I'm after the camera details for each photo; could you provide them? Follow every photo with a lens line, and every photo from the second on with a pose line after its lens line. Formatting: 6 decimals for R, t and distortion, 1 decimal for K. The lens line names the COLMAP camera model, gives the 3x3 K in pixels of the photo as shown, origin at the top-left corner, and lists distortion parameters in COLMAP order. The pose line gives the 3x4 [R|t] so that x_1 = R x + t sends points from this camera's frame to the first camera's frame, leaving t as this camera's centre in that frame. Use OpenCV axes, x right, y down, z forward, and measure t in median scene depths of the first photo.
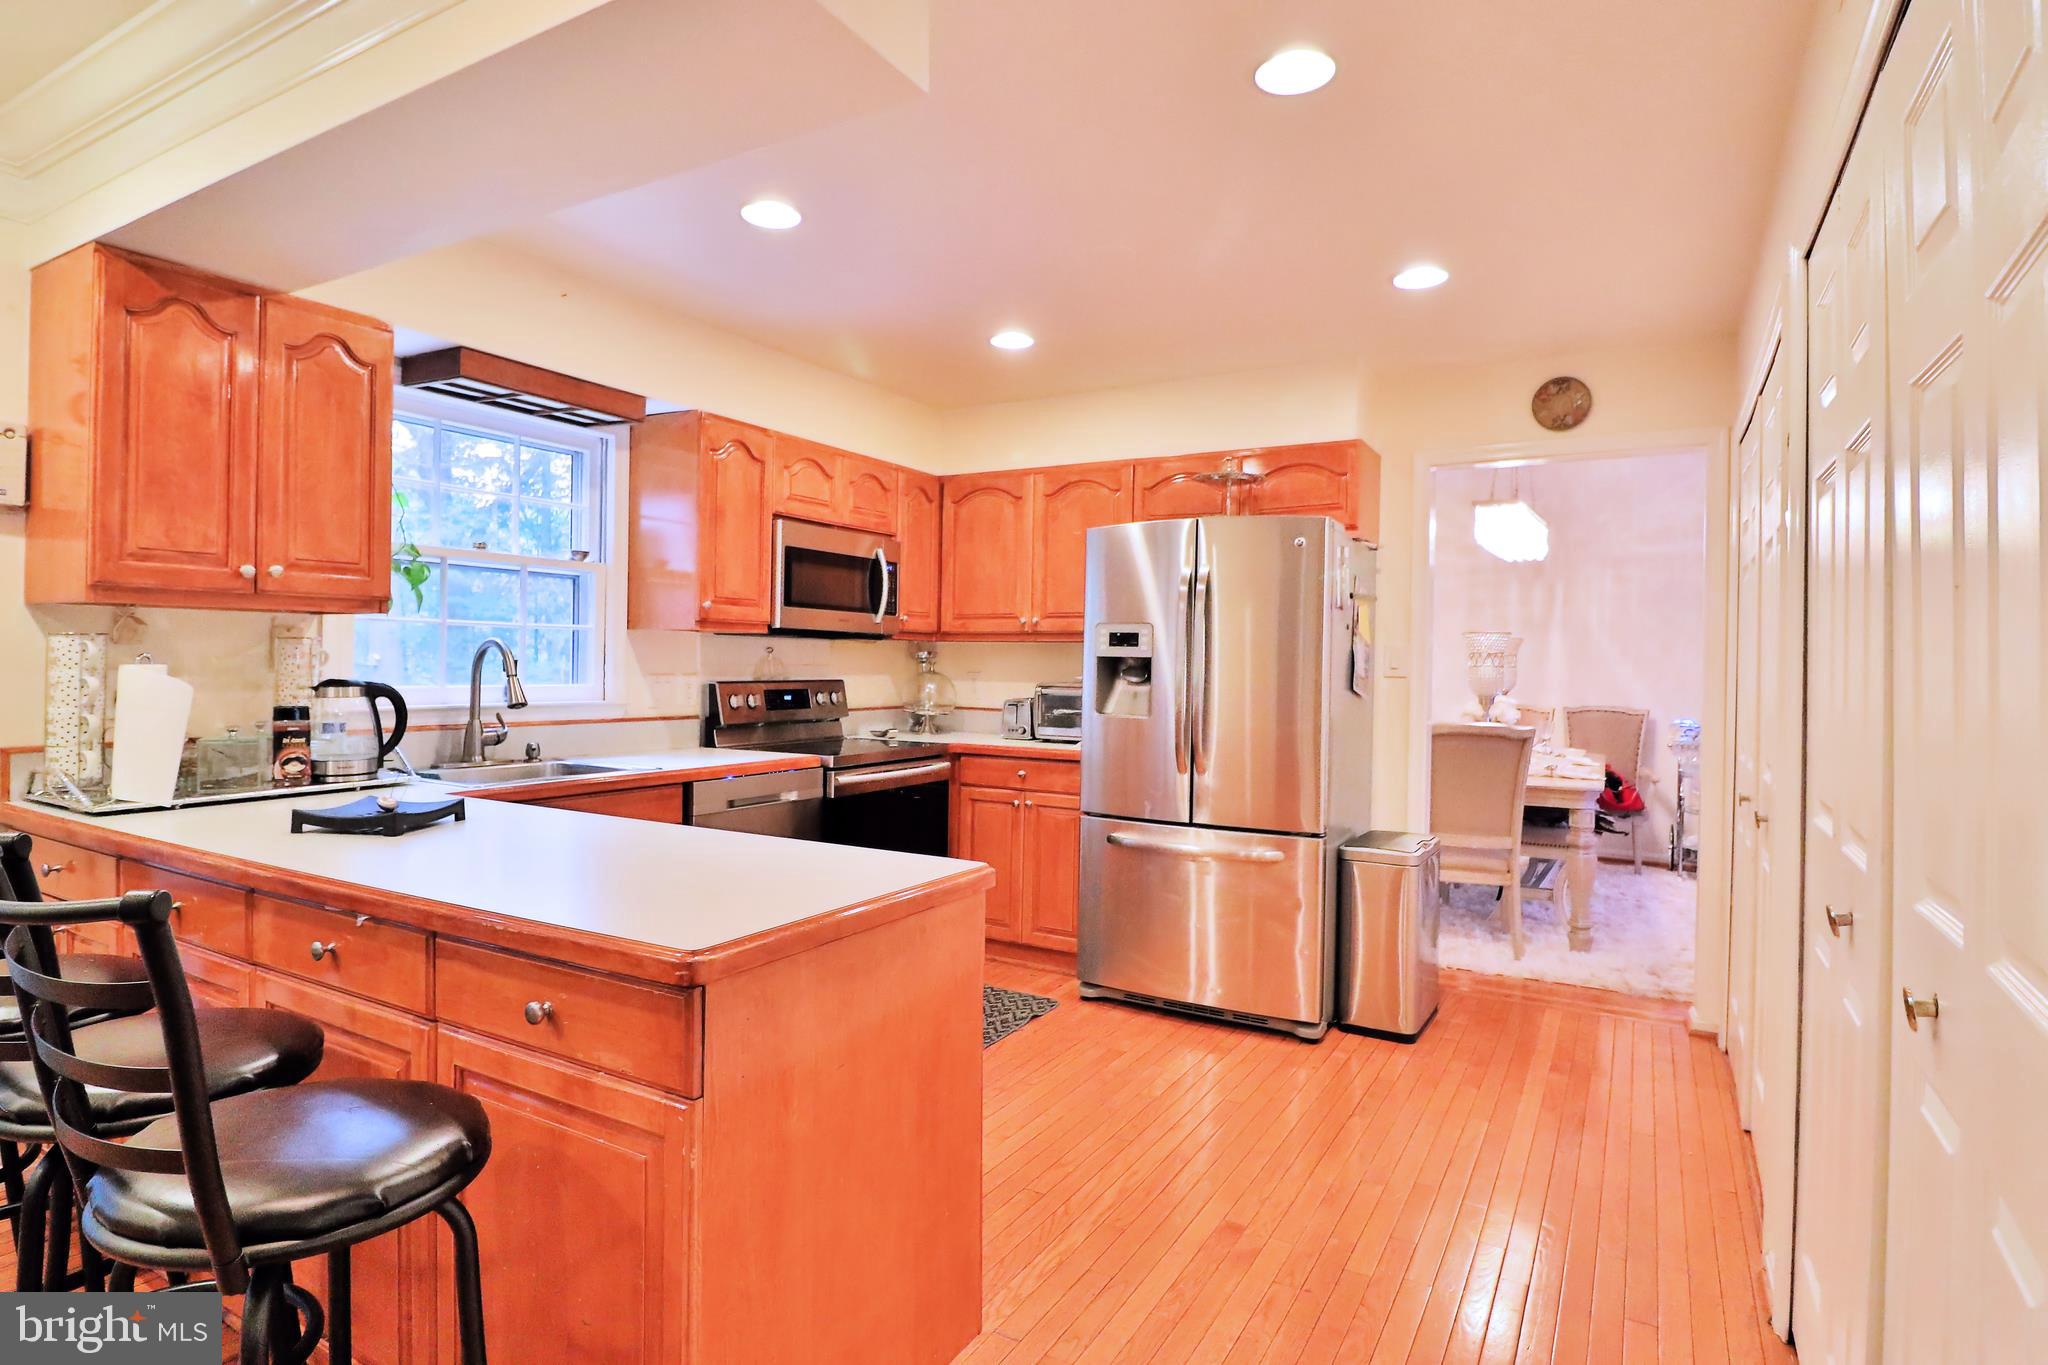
lens RADIAL K [[1058.1, 0, 1023.6], [0, 1058.1, 667.3], [0, 0, 1]] dist [0.001801, -0.015541]
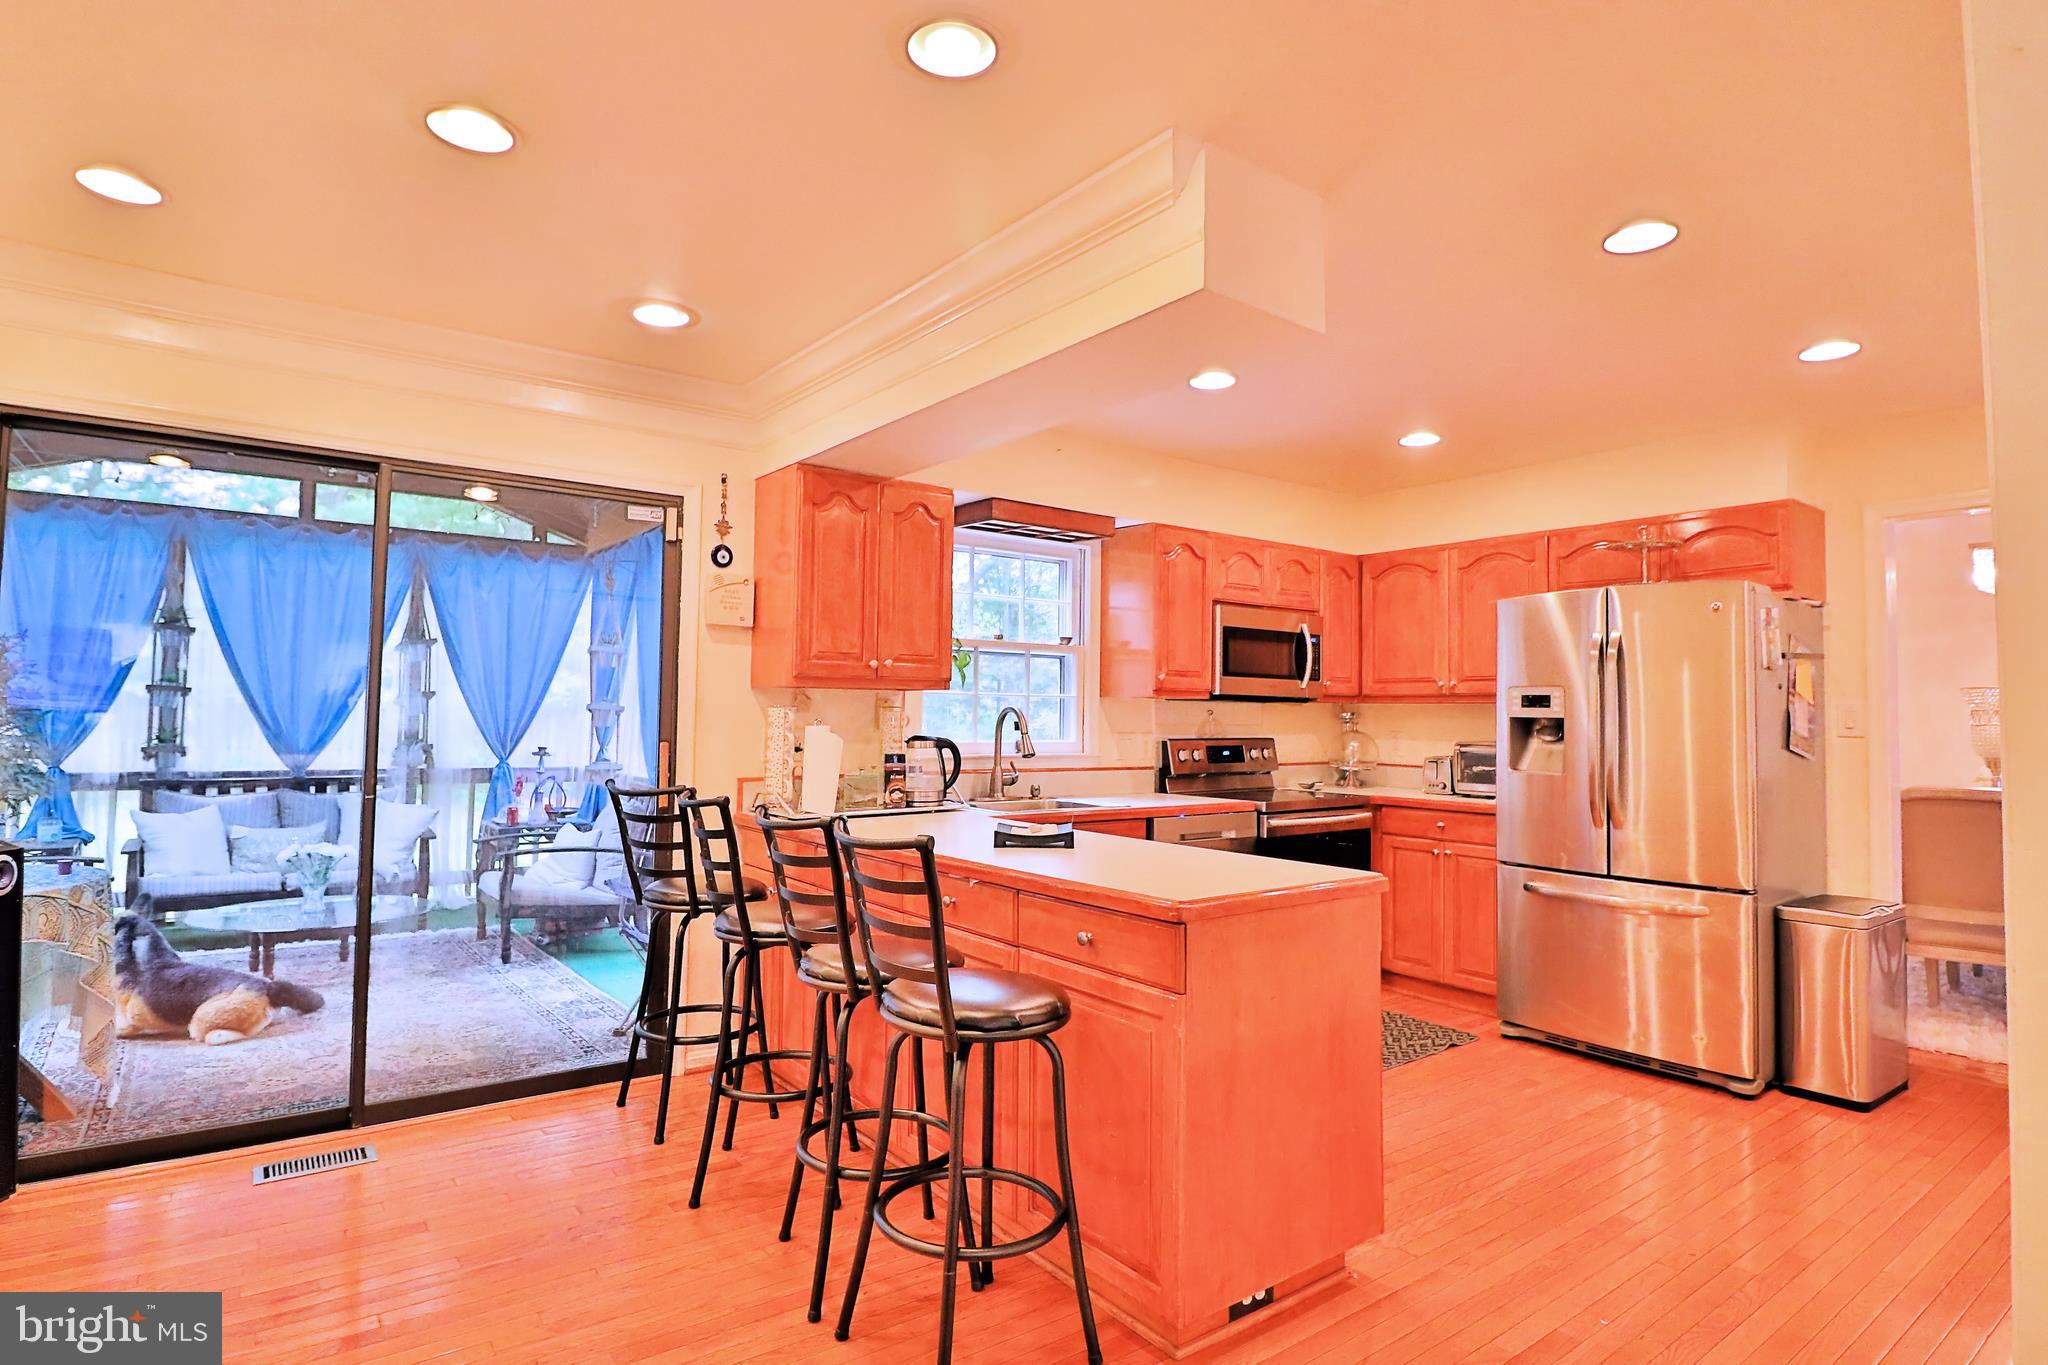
lens RADIAL K [[1058.1, 0, 1023.6], [0, 1058.1, 667.3], [0, 0, 1]] dist [0.001801, -0.015541]
pose [[0.920291, -0.022078, -0.390611, 0.037695], [0.000233, 0.998437, -0.055885, -0.000754], [0.391235, 0.051340, 0.918858, -0.206882]]
